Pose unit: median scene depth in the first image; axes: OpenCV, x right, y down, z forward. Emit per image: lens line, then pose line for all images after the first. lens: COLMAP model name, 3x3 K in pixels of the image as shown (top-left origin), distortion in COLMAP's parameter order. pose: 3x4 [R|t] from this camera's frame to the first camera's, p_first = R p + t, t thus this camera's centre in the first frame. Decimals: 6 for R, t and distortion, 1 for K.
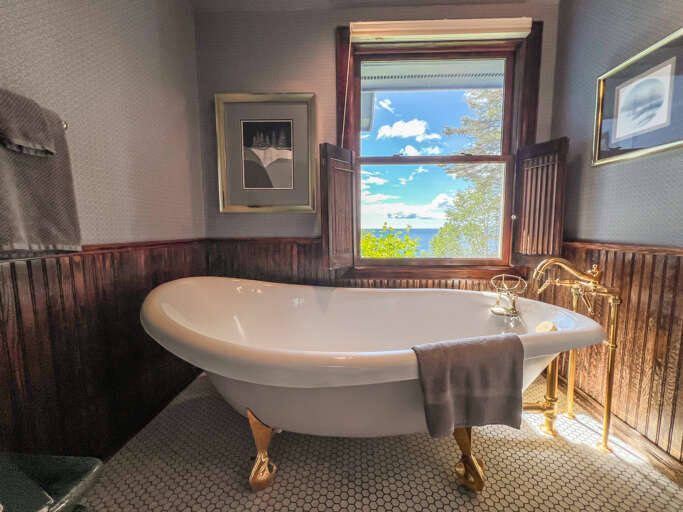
lens RADIAL K [[282.6, 0, 339.2], [0, 282.6, 257.8], [0, 0, 1]] dist [-0.002456, 0.000192]
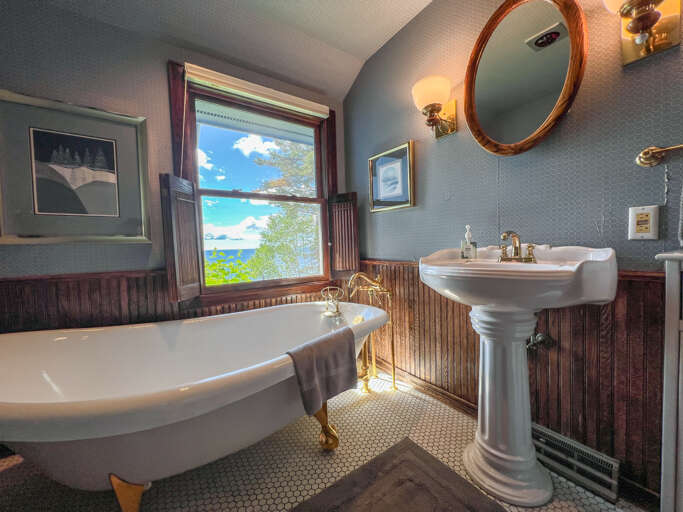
lens RADIAL K [[282.6, 0, 339.2], [0, 282.6, 257.8], [0, 0, 1]] dist [-0.002456, 0.000192]
pose [[0.797898, -0.050373, 0.600684, -0.190718], [0.090954, 0.995154, -0.037363, -0.025819], [-0.595891, 0.084446, 0.798613, -0.127260]]
